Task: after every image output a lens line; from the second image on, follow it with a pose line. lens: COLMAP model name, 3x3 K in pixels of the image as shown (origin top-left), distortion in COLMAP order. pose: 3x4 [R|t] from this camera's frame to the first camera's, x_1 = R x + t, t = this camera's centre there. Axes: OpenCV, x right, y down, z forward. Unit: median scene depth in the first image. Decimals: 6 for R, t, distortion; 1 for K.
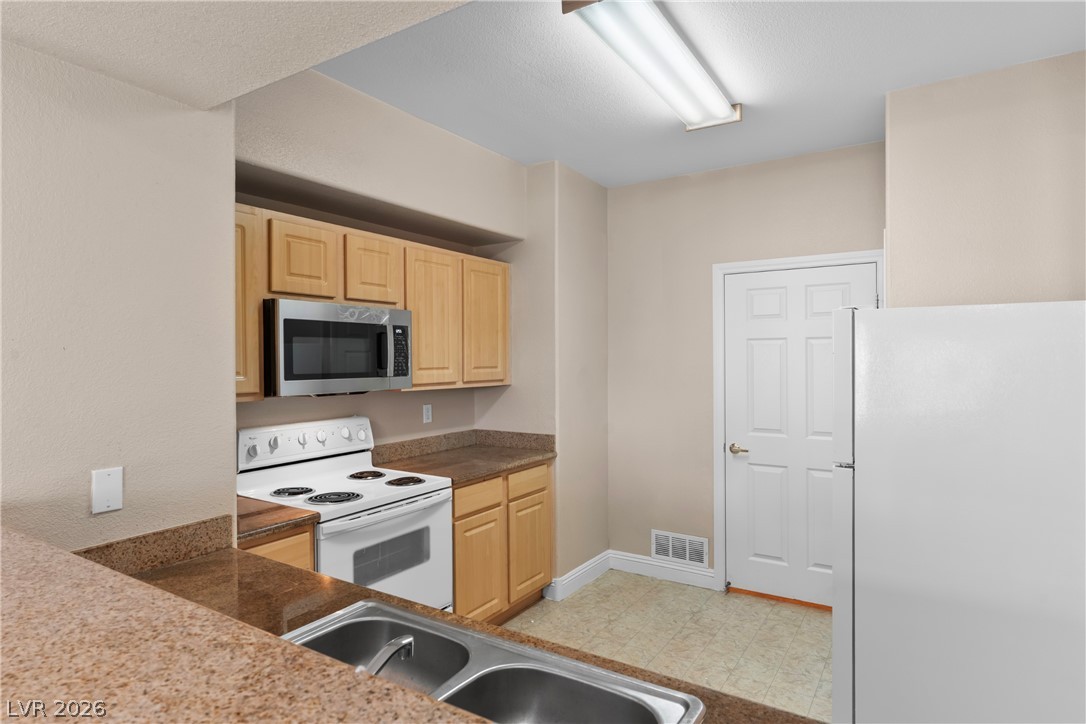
lens RADIAL K [[603.1, 0, 551.0], [0, 603.1, 364.8], [0, 0, 1]] dist [-0.000068, 0.000347]
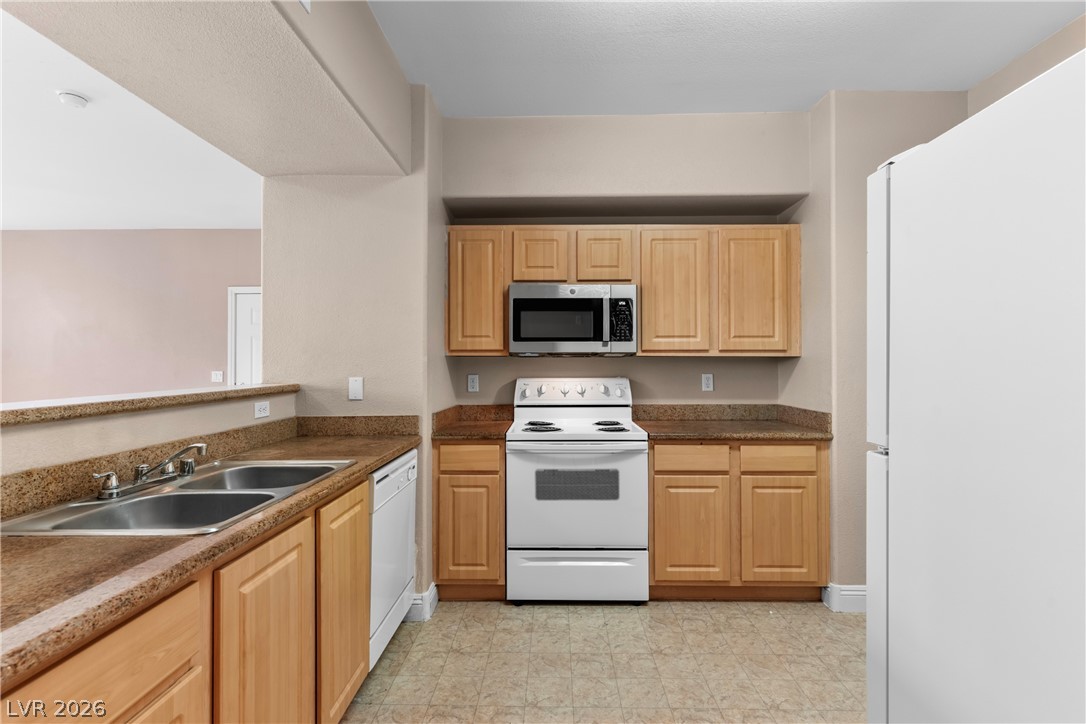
lens RADIAL K [[516.9, 0, 549.3], [0, 516.9, 363.8], [0, 0, 1]] dist [0.004932, 0.001400]
pose [[0.520035, 0.002127, -0.854142, 0.500241], [-0.011409, 0.999925, -0.004457, 0.064137], [0.854069, 0.012063, 0.520020, 0.331545]]
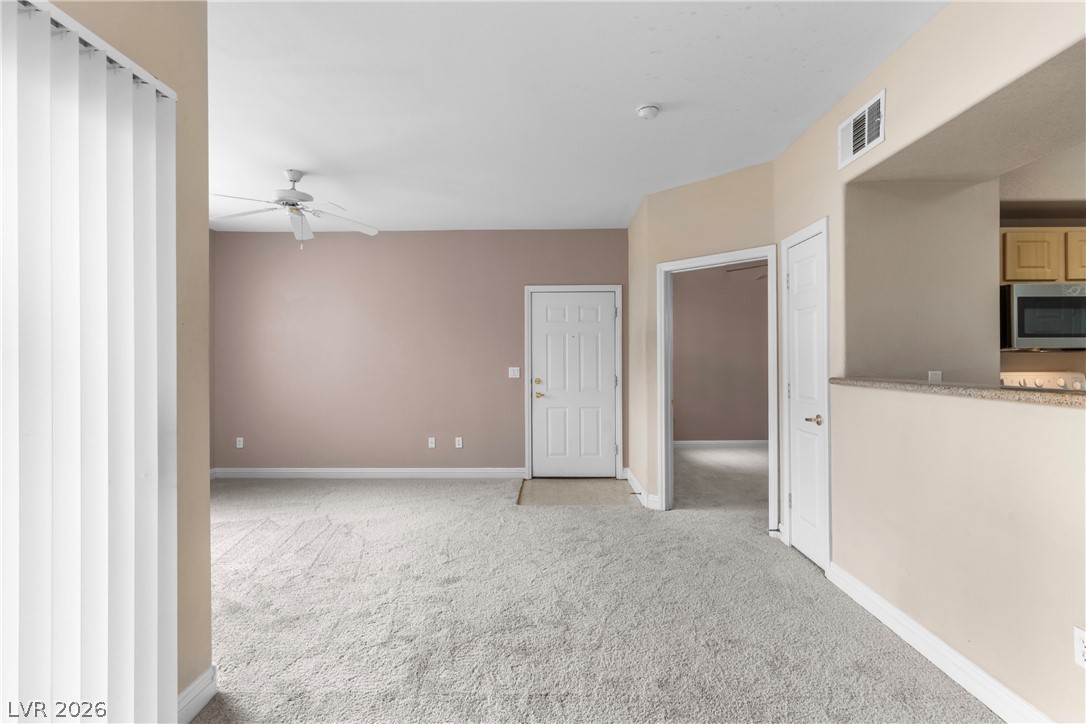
lens RADIAL K [[516.9, 0, 537.5], [0, 516.9, 359.6], [0, 0, 1]] dist [0.004932, 0.001400]
pose [[0.523969, -0.002673, -0.851733, 0.027263], [-0.013063, 0.999852, -0.011174, 0.085167], [0.851637, 0.016981, 0.523857, -0.540099]]
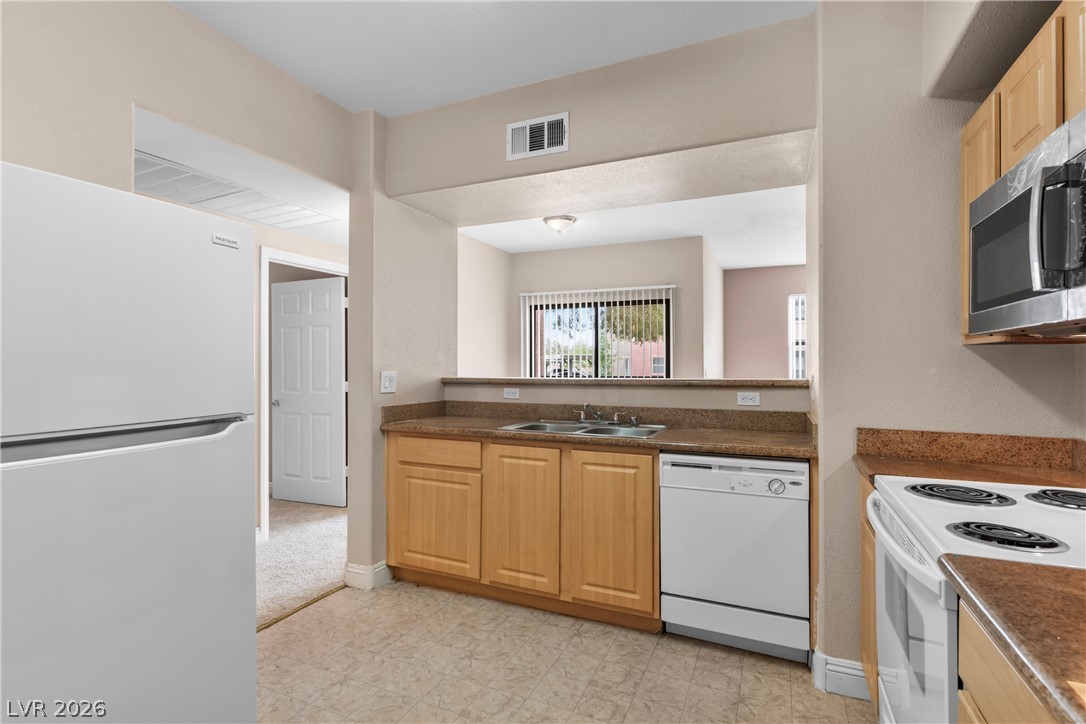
lens RADIAL K [[516.9, 0, 543.5], [0, 516.9, 364.9], [0, 0, 1]] dist [0.004932, 0.001400]
pose [[-0.990291, 0.007167, -0.138822, -0.061124], [0.004554, 0.999807, 0.019129, 0.050362], [0.138933, 0.018311, -0.990133, 1.592996]]
